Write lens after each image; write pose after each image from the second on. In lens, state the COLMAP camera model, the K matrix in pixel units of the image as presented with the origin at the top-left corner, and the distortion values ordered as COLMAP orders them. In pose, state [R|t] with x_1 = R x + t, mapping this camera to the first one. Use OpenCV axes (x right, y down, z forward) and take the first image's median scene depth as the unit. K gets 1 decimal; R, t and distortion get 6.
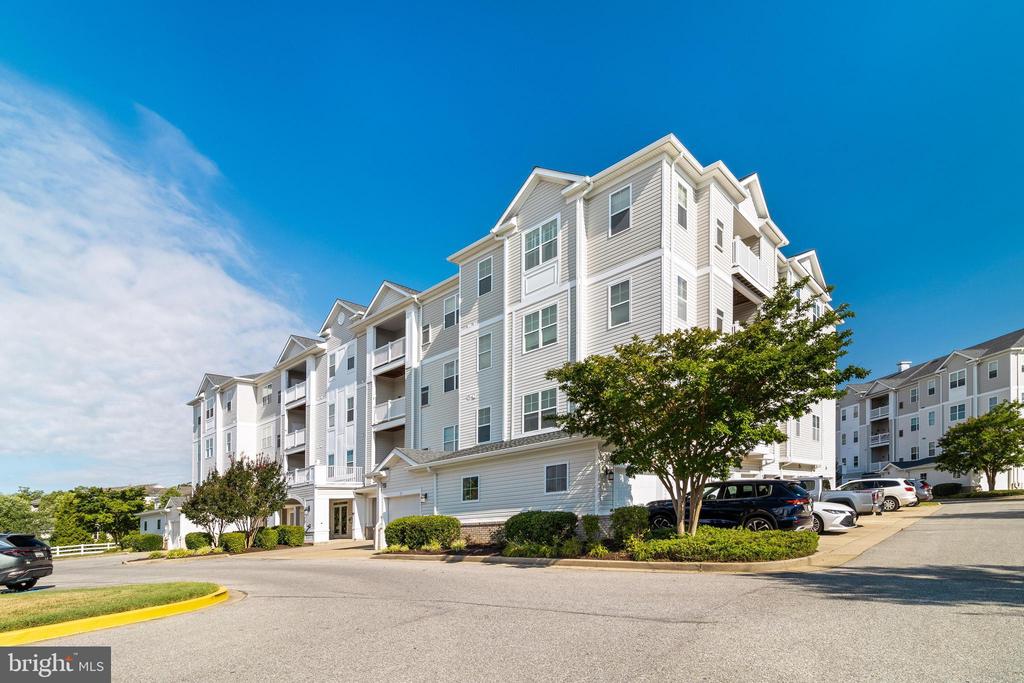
lens RADIAL K [[476.2, 0, 413.0], [0, 476.2, 340.4], [0, 0, 1]] dist [0.000270, -0.000096]
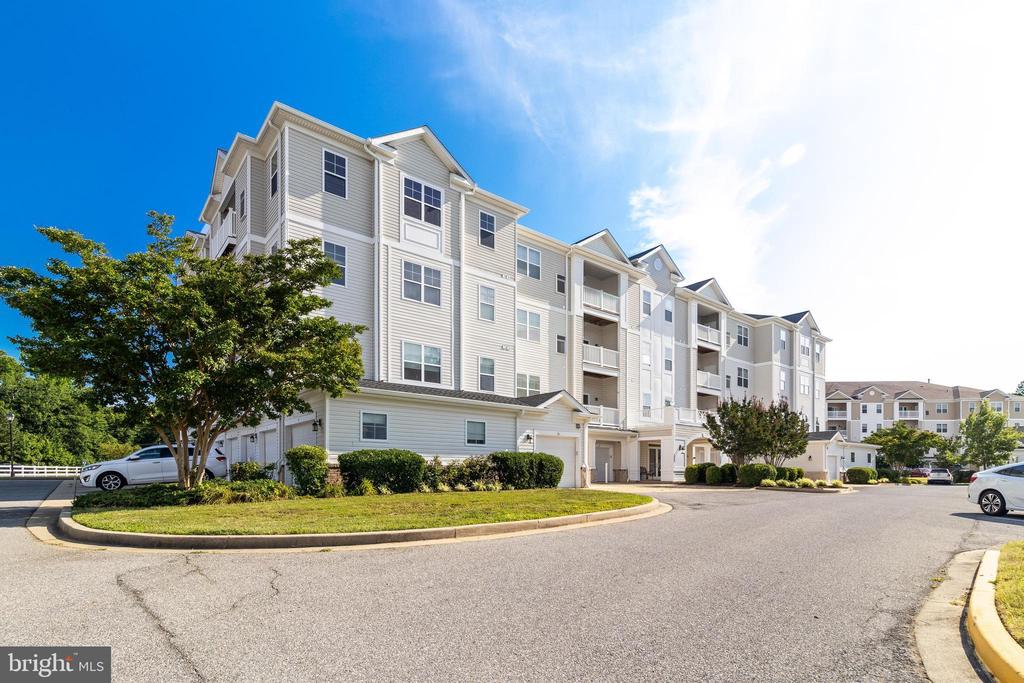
lens RADIAL K [[469.8, 0, 513.5], [0, 469.8, 337.0], [0, 0, 1]] dist [0.002409, -0.000199]
pose [[0.125561, 0.326586, 0.936790, -0.657715], [-0.381946, 0.887392, -0.258171, 0.283456], [-0.915616, -0.325387, 0.236160, 0.619658]]
